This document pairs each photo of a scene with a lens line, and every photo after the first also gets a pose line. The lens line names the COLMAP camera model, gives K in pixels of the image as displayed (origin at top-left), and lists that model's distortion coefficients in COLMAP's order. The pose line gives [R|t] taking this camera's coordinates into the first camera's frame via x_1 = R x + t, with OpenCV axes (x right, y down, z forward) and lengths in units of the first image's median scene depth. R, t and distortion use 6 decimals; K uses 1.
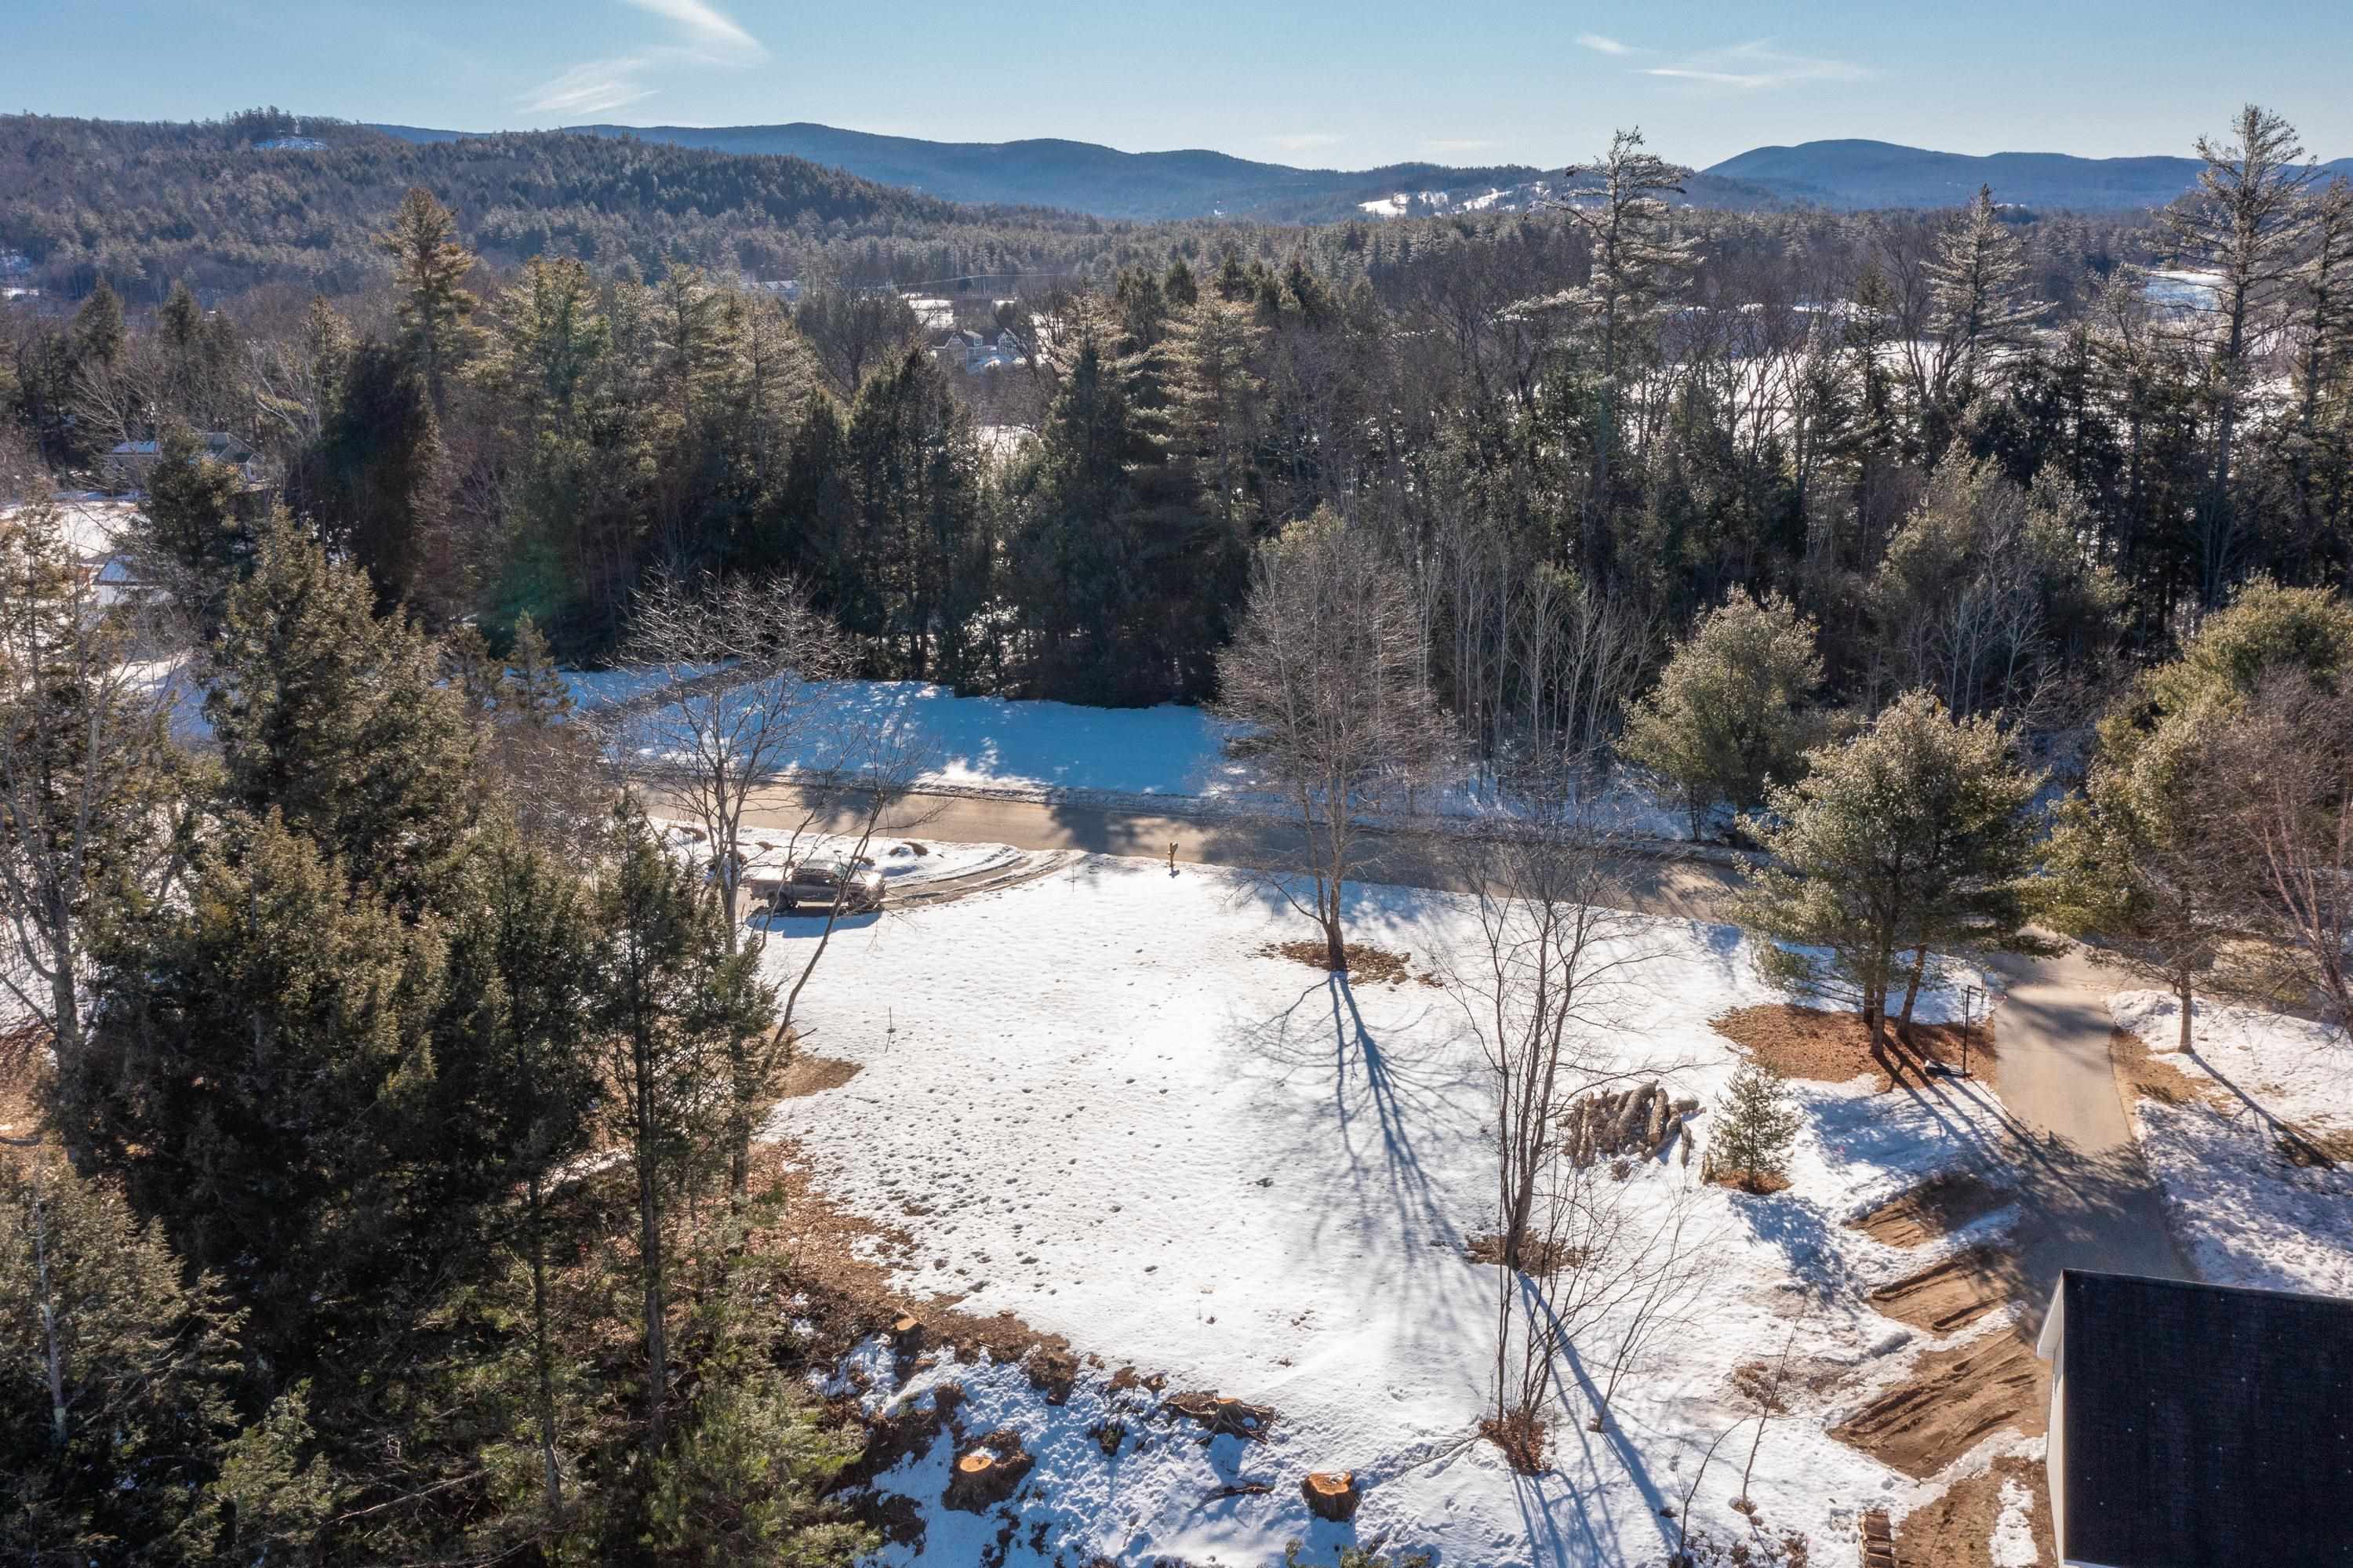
lens RADIAL K [[1965.6, 0, 1176.5], [0, 1965.6, 784.0], [0, 0, 1]] dist [-0.008446, -0.001713]
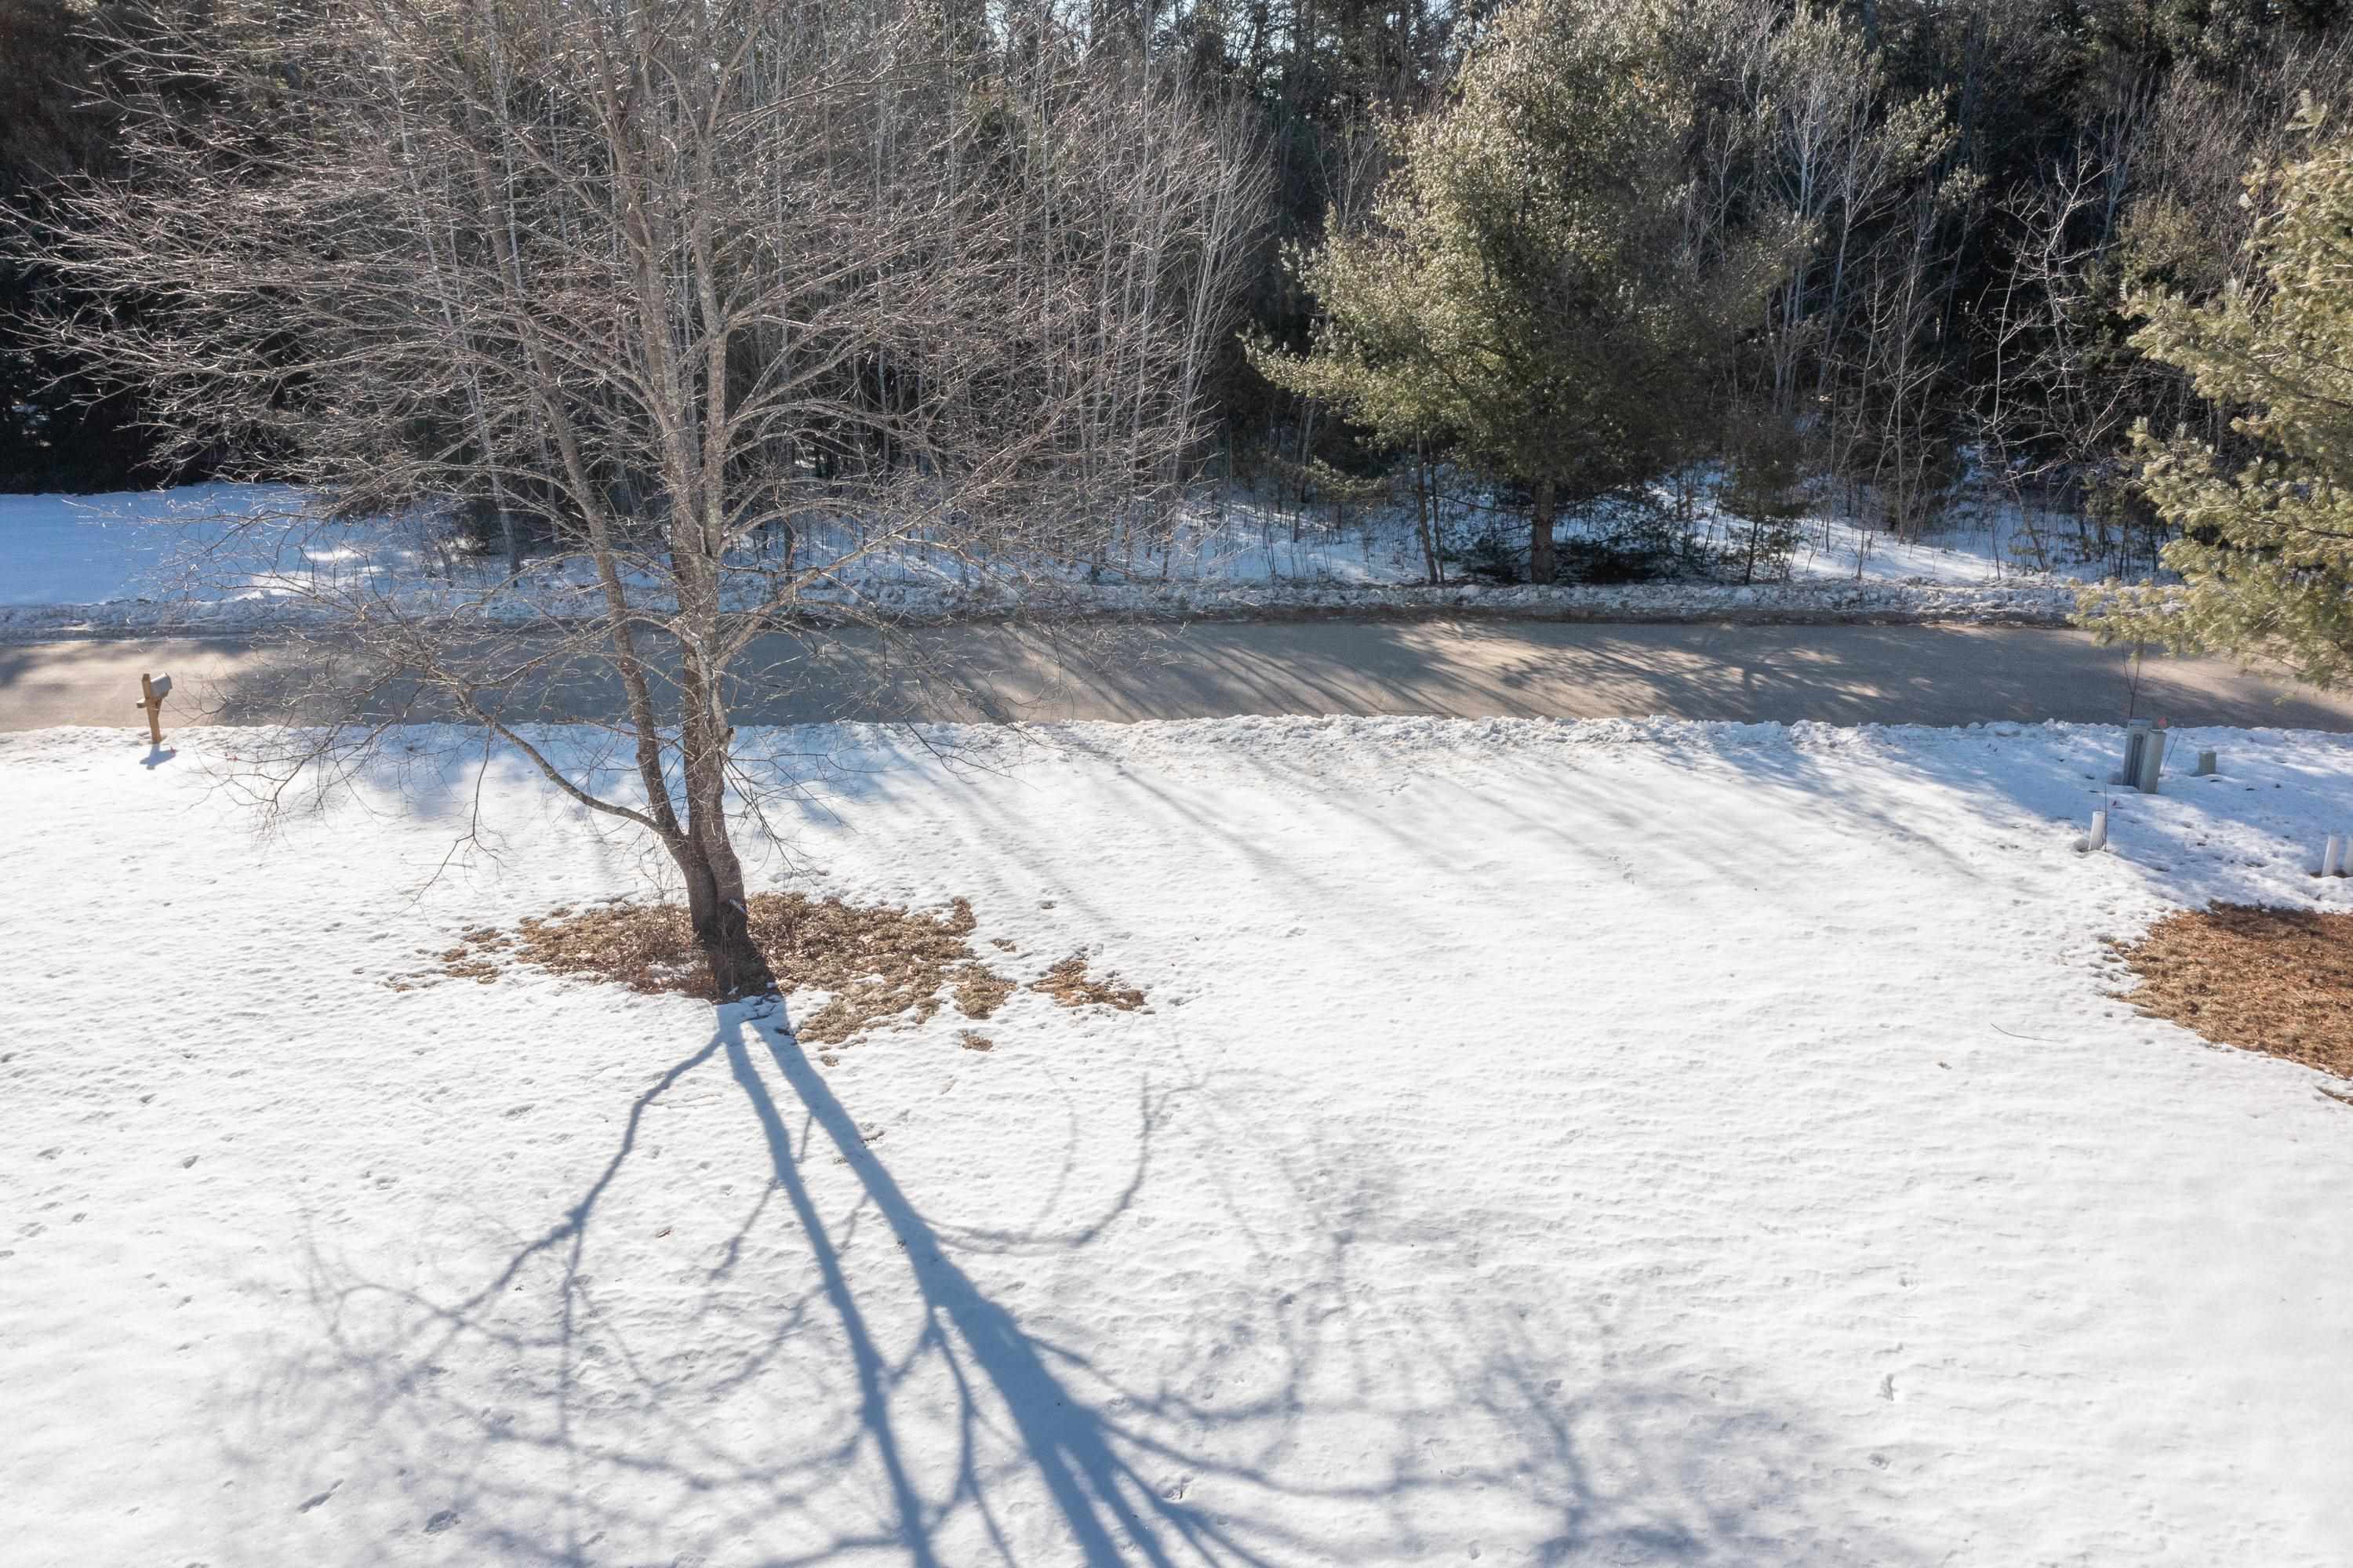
lens RADIAL K [[1965.6, 0, 1176.5], [0, 1965.6, 784.0], [0, 0, 1]] dist [-0.008446, -0.001713]
pose [[0.924467, -0.103001, 0.367085, 0.040576], [0.092807, 0.994650, 0.045363, 0.059345], [-0.369793, -0.007869, 0.929081, 0.729175]]
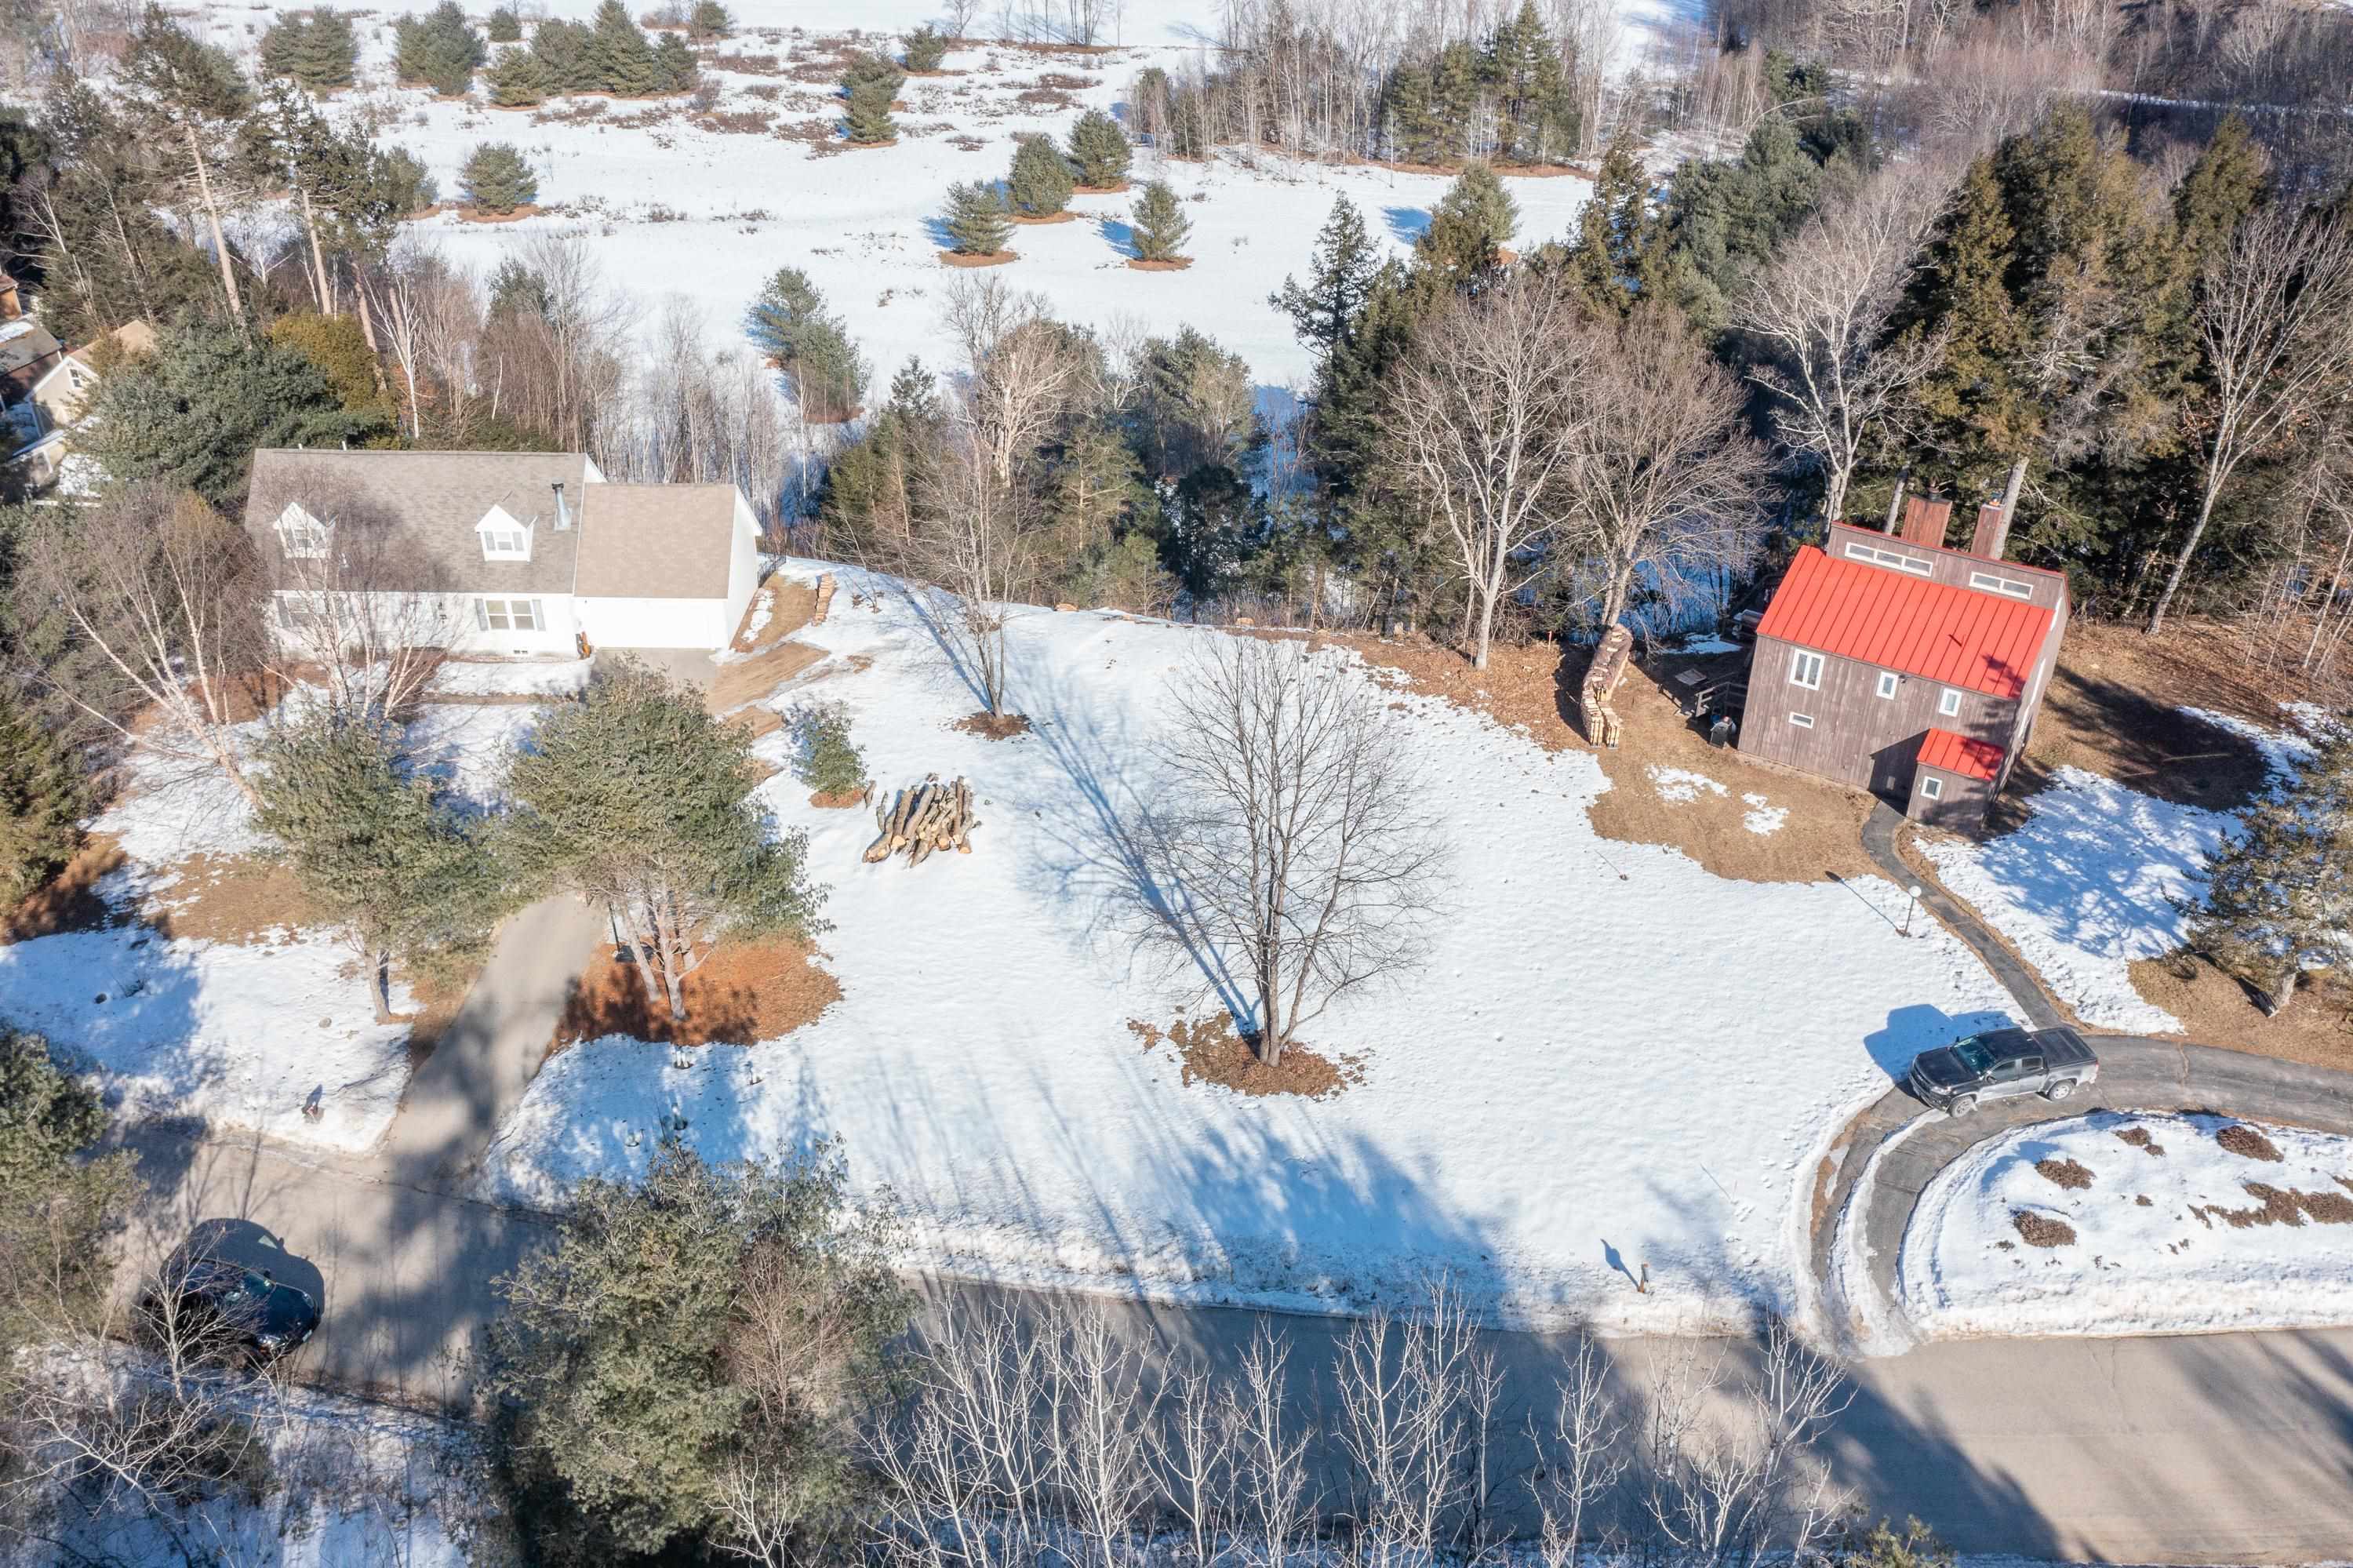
lens RADIAL K [[1944.7, 0, 1181.7], [0, 1944.7, 785.6], [0, 0, 1]] dist [-0.014463, 0.006788]
pose [[-0.949656, 0.196042, -0.244378, 0.302210], [-0.045510, 0.685433, 0.726712, -0.606109], [0.309971, 0.701248, -0.642004, 1.474963]]
